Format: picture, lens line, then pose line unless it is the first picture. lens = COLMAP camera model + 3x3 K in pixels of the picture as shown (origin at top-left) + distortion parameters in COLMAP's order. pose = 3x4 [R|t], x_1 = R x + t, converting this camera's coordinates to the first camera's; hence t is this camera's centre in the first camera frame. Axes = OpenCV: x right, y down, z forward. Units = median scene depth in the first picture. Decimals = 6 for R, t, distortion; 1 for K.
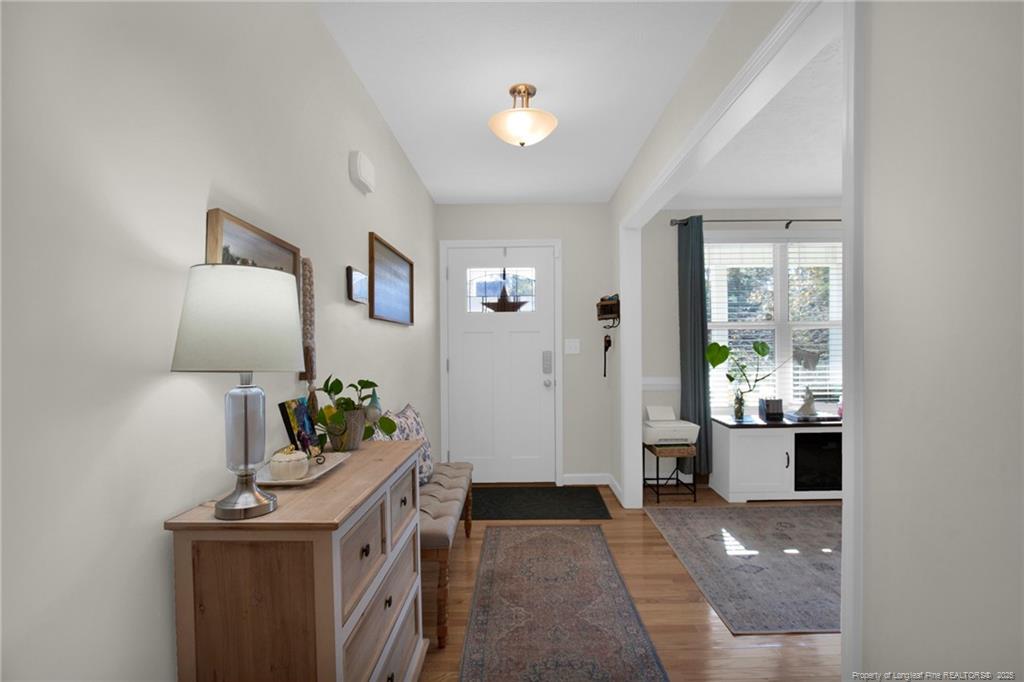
lens RADIAL K [[466.0, 0, 516.5], [0, 466.0, 349.6], [0, 0, 1]] dist [-0.016126, -0.000460]
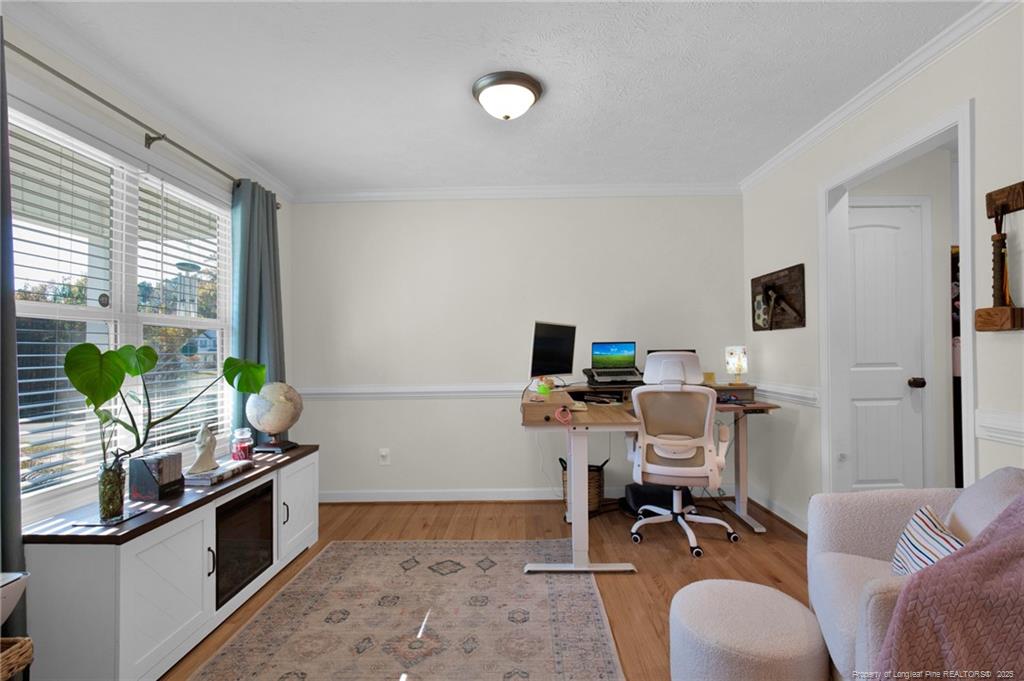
lens RADIAL K [[466.0, 0, 516.5], [0, 466.0, 349.1], [0, 0, 1]] dist [-0.016126, -0.000460]
pose [[0.005410, 0.012221, 0.999911, 0.046438], [0.009014, 0.999884, -0.012270, -0.005882], [-0.999945, 0.009079, 0.005299, 0.909351]]
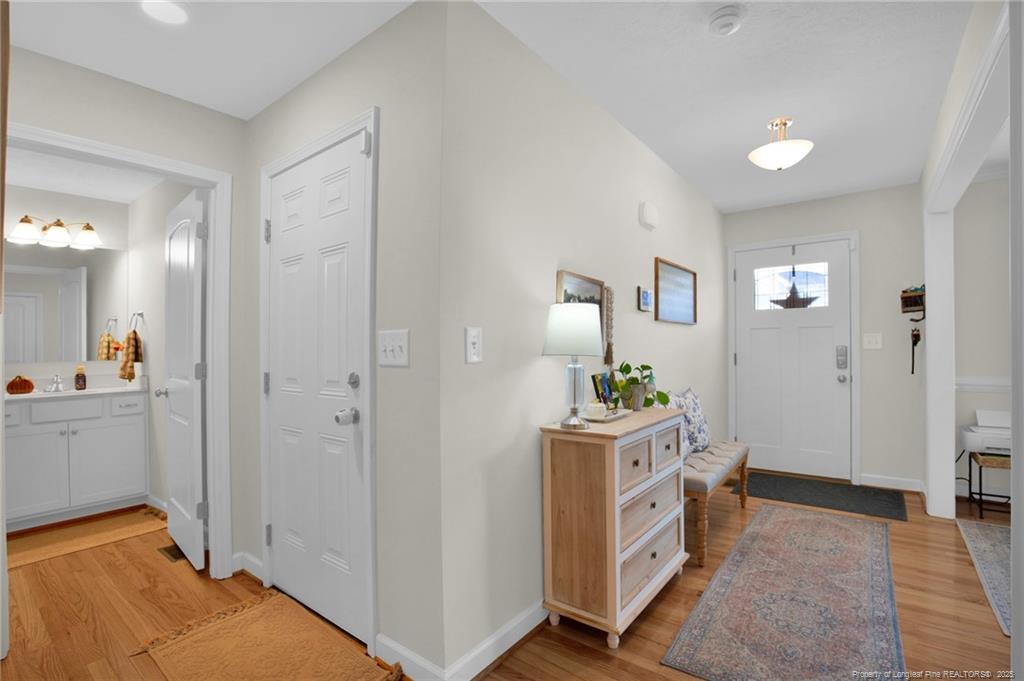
lens RADIAL K [[466.0, 0, 516.5], [0, 466.0, 349.1], [0, 0, 1]] dist [-0.016126, -0.000460]
pose [[0.793878, 0.005387, -0.608054, 0.184000], [0.000076, 0.999960, 0.008959, 0.001303], [0.608077, -0.007158, 0.793845, -0.313853]]
